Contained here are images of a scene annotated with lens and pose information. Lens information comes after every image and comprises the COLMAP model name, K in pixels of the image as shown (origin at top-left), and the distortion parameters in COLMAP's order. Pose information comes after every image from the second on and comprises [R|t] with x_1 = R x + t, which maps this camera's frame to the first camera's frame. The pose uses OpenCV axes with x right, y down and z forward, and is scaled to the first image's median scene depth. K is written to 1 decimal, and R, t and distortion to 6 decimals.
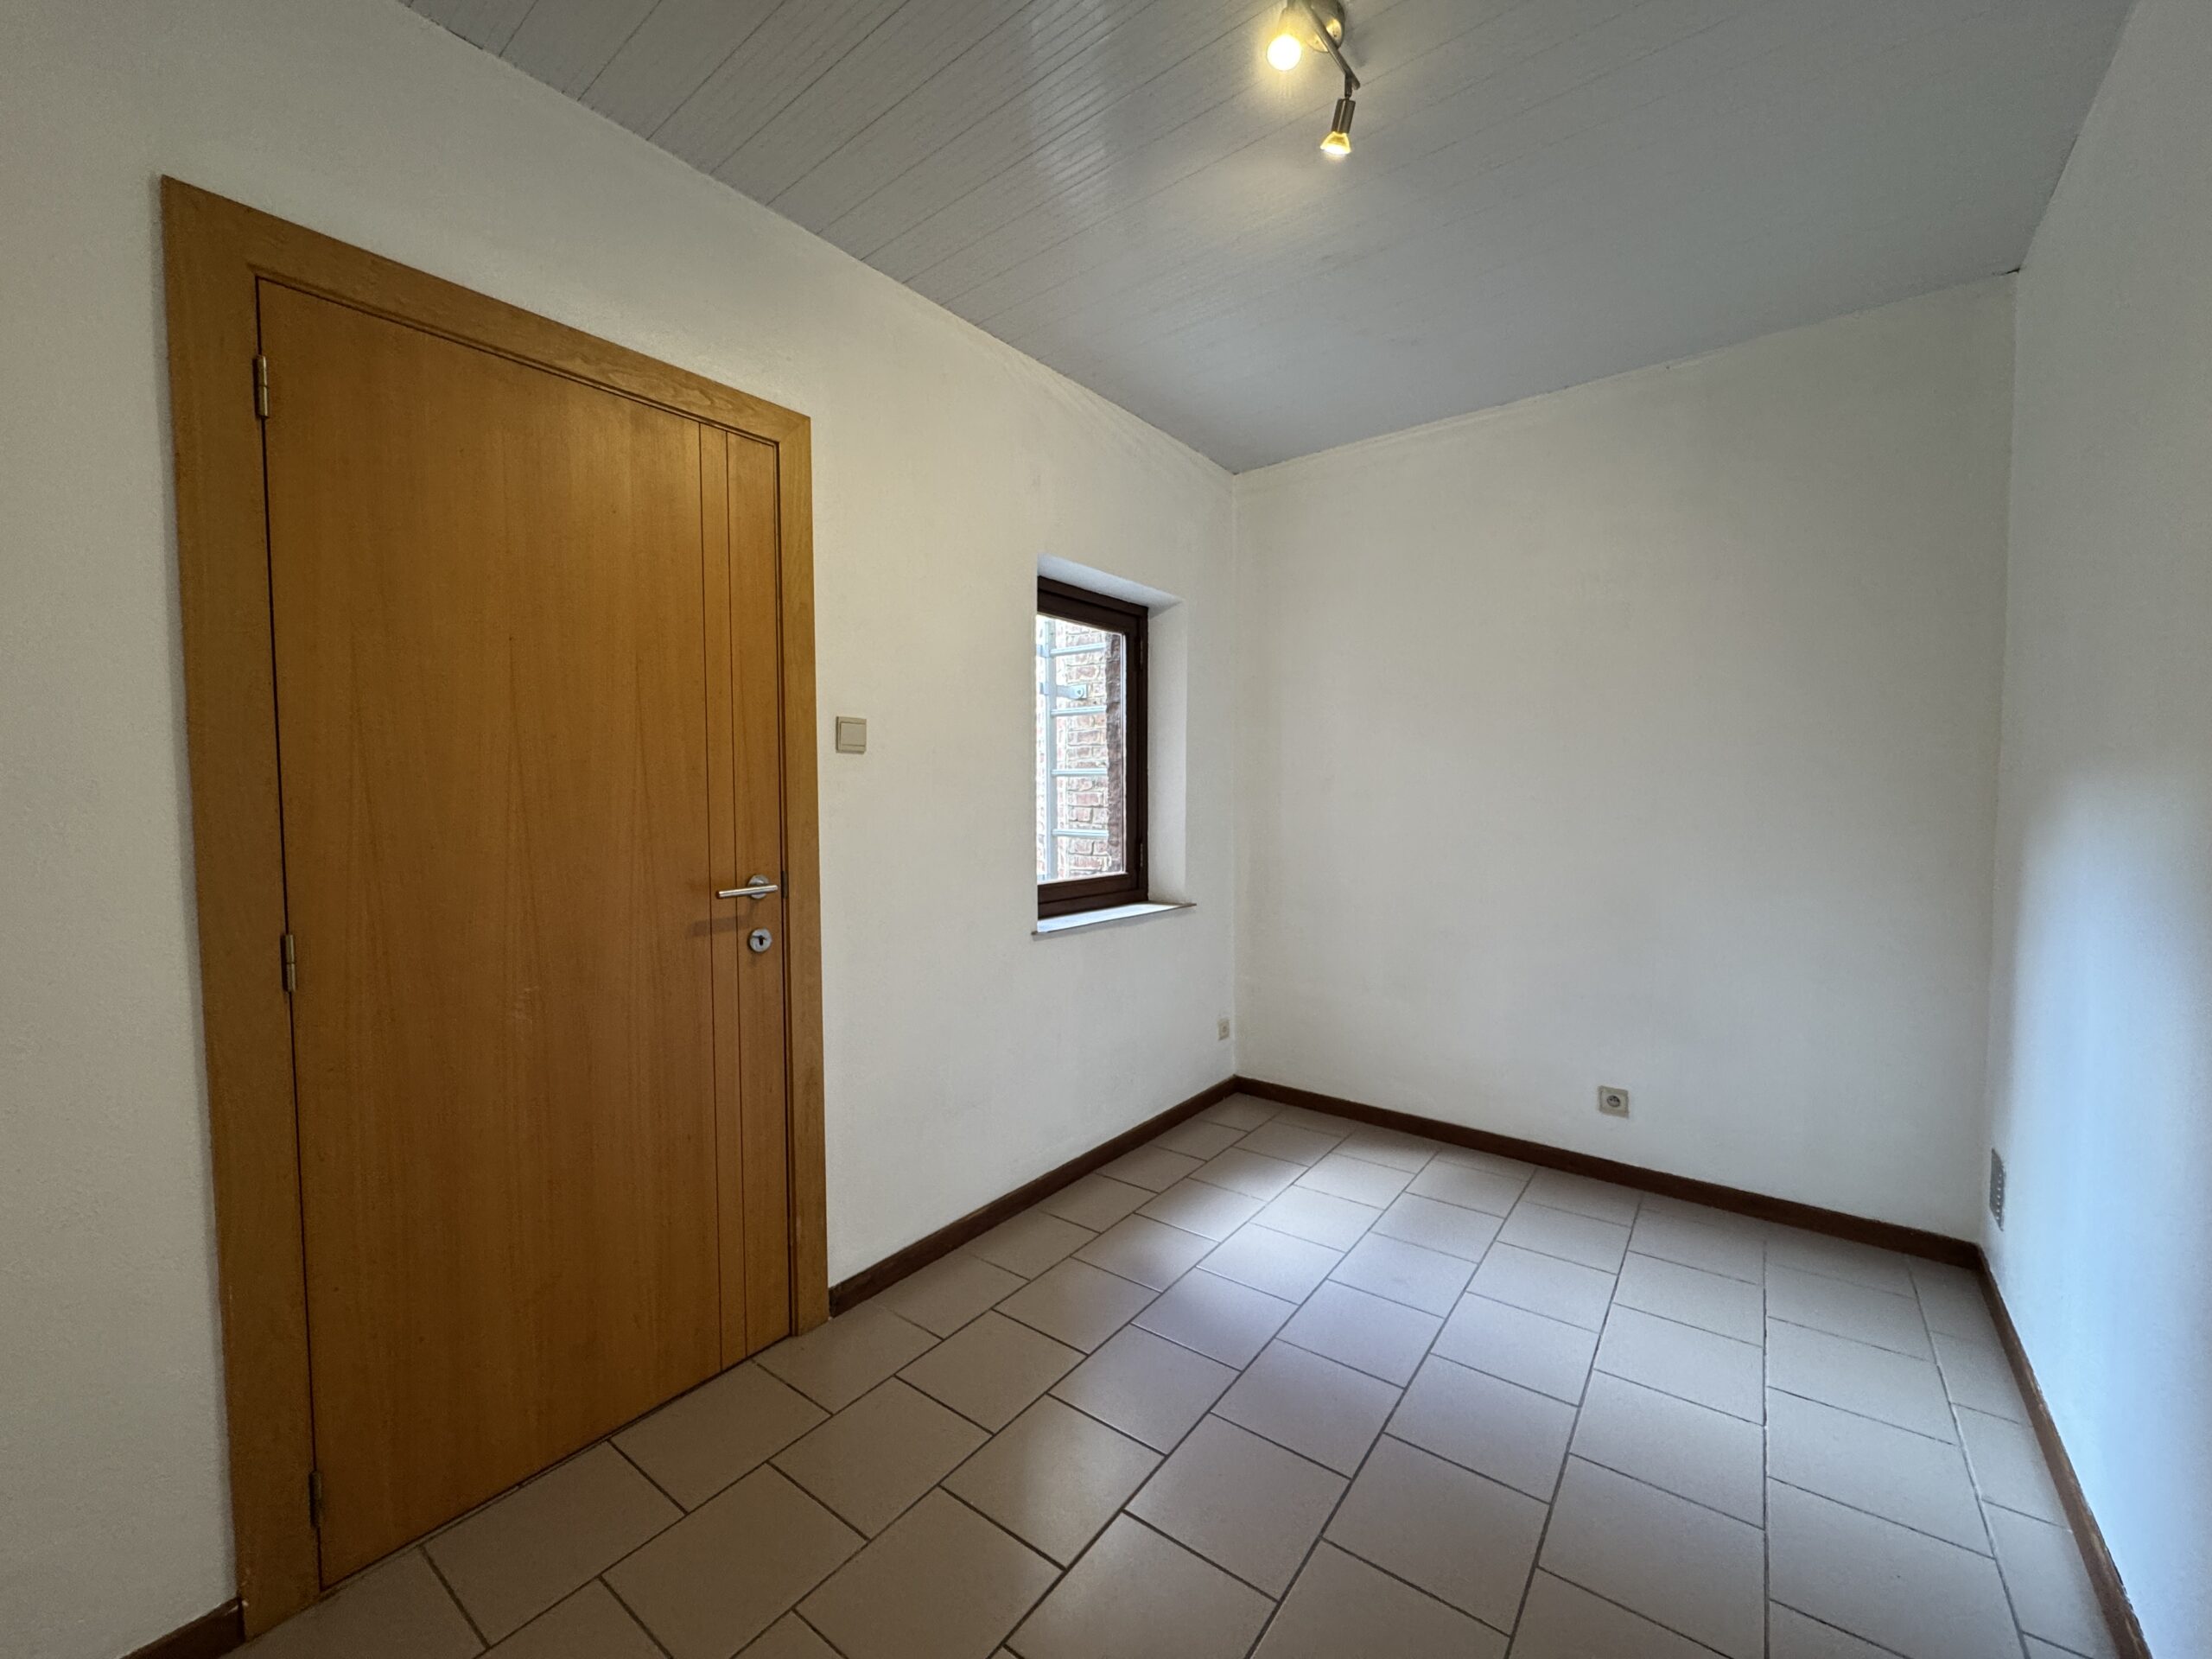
lens RADIAL K [[884.9, 0, 1106.0], [0, 884.9, 829.5], [0, 0, 1]] dist [-0.000351, -0.000529]
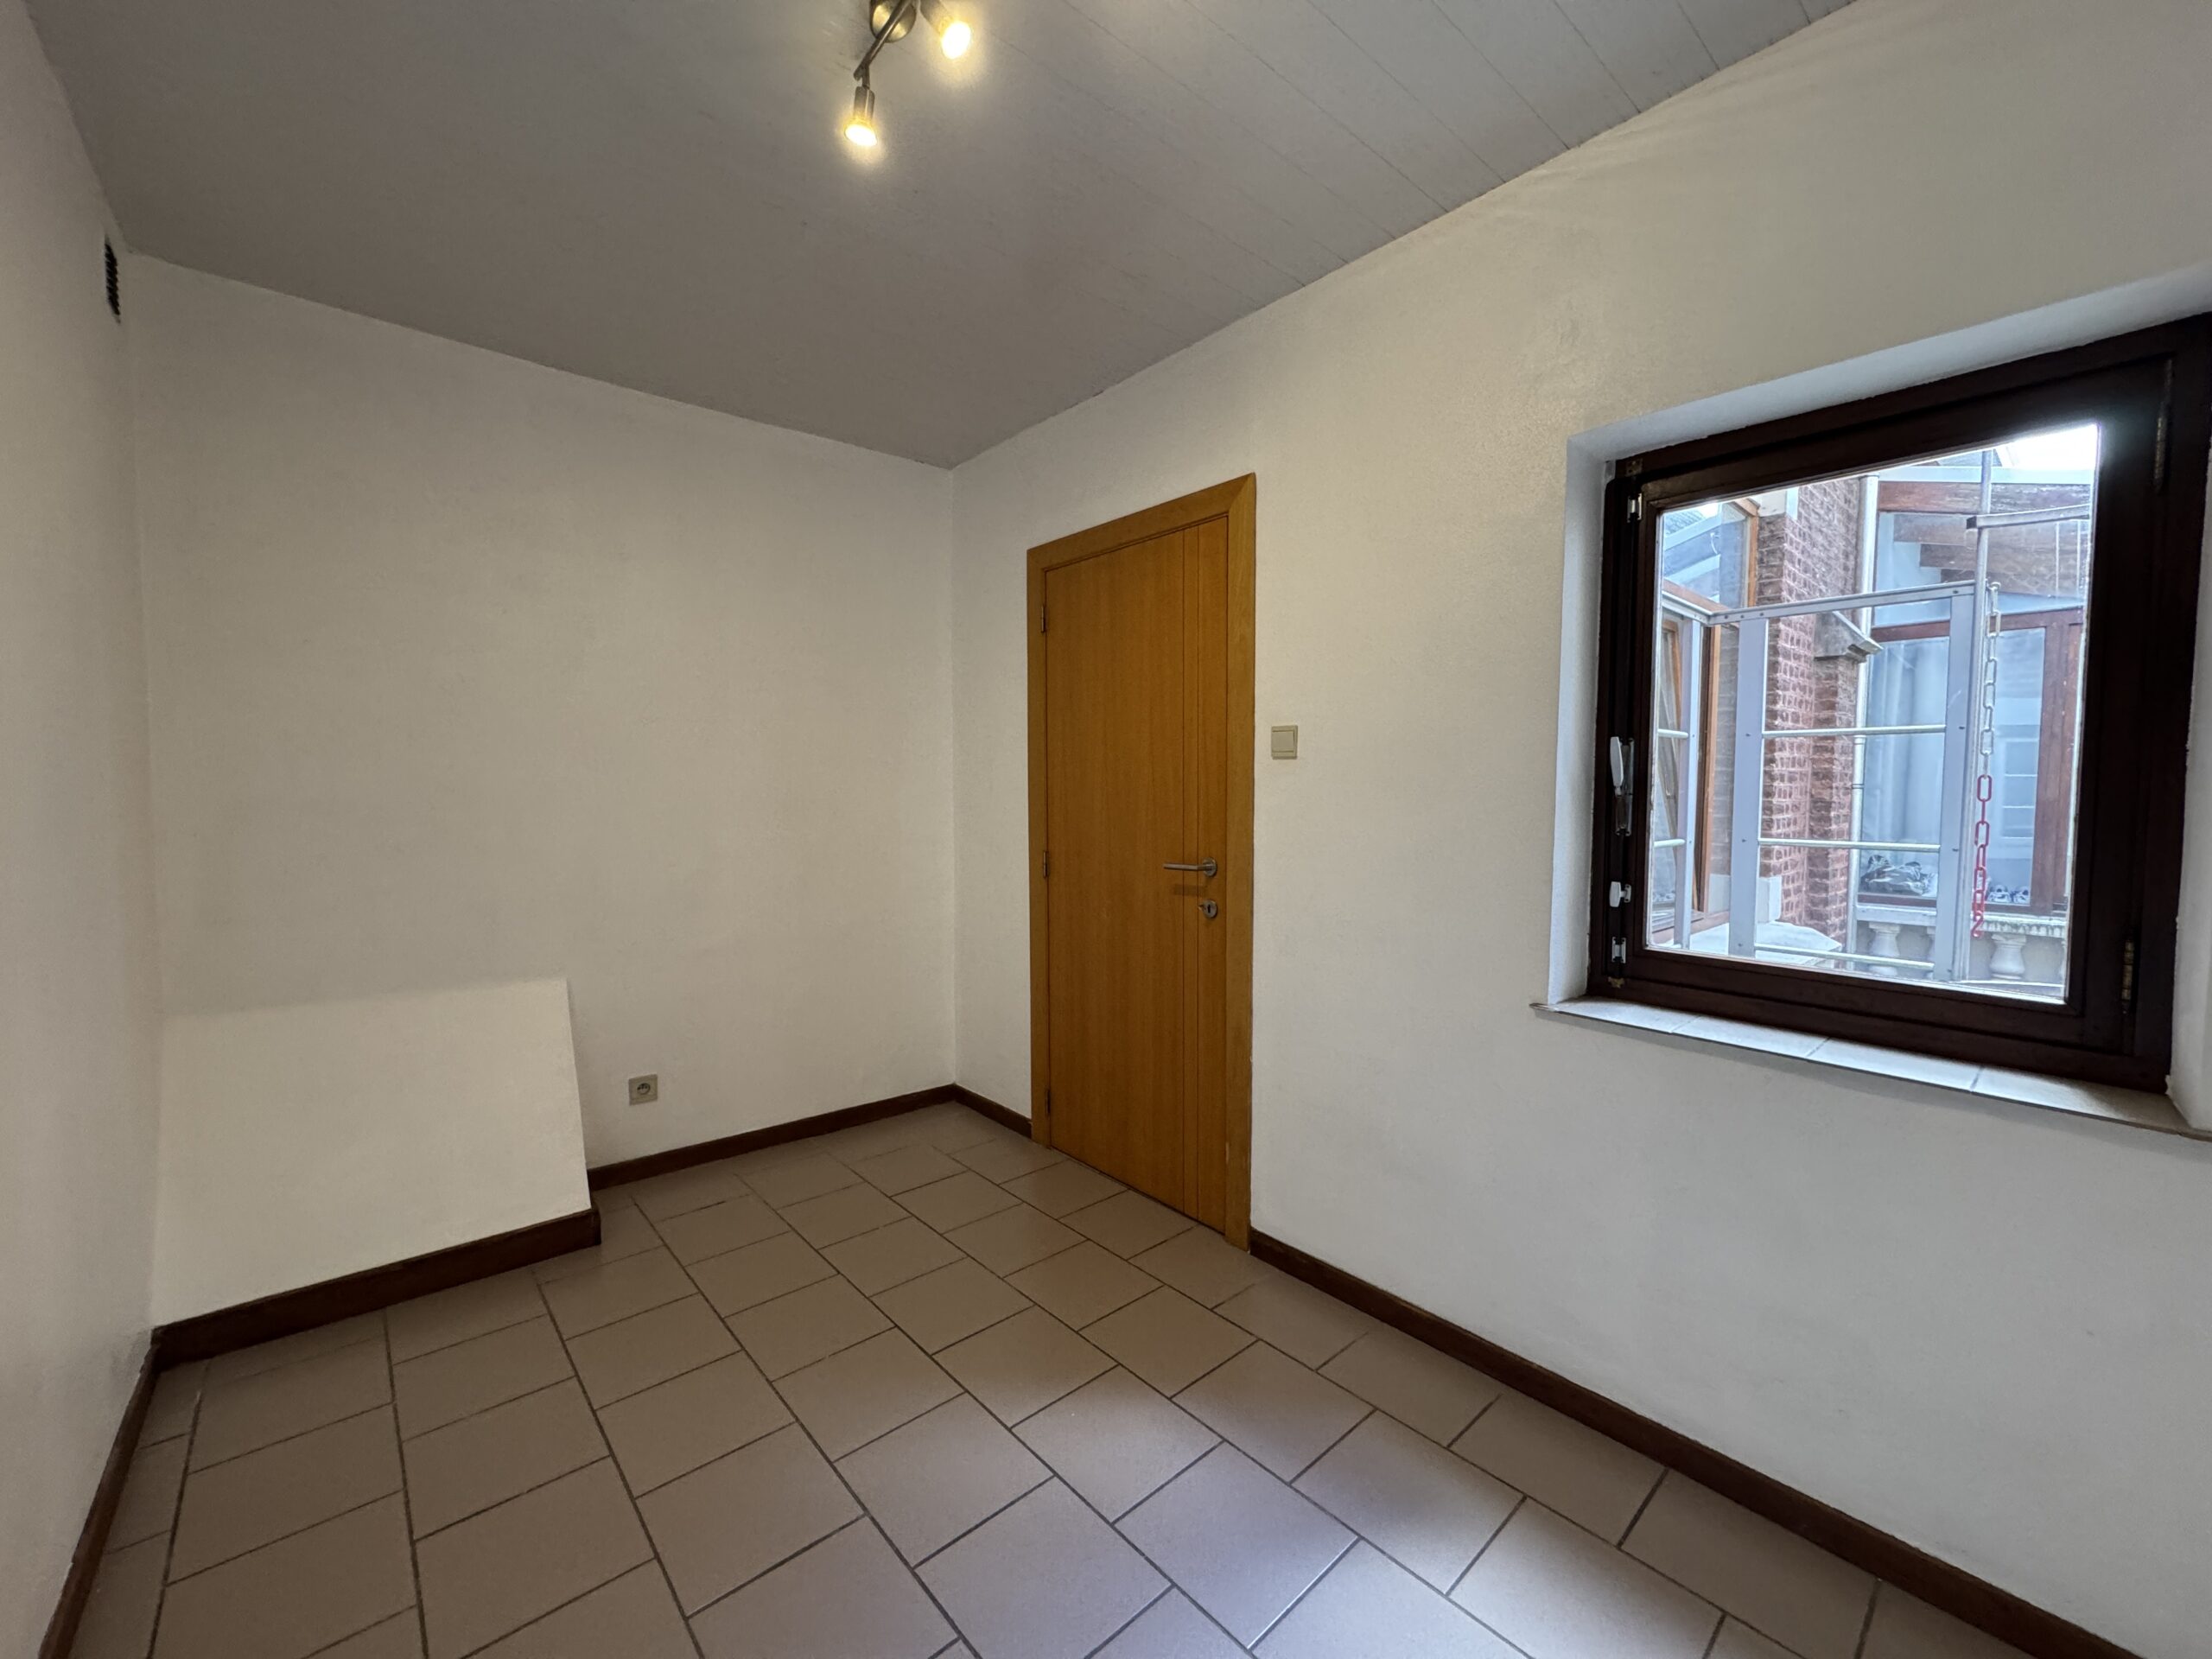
lens RADIAL K [[884.9, 0, 1106.0], [0, 884.9, 829.5], [0, 0, 1]] dist [-0.000351, -0.000529]
pose [[-0.198284, 0.053241, -0.978698, 0.857347], [-0.048424, 0.996772, 0.064035, -0.062530], [0.978948, 0.060090, -0.195065, 1.053351]]
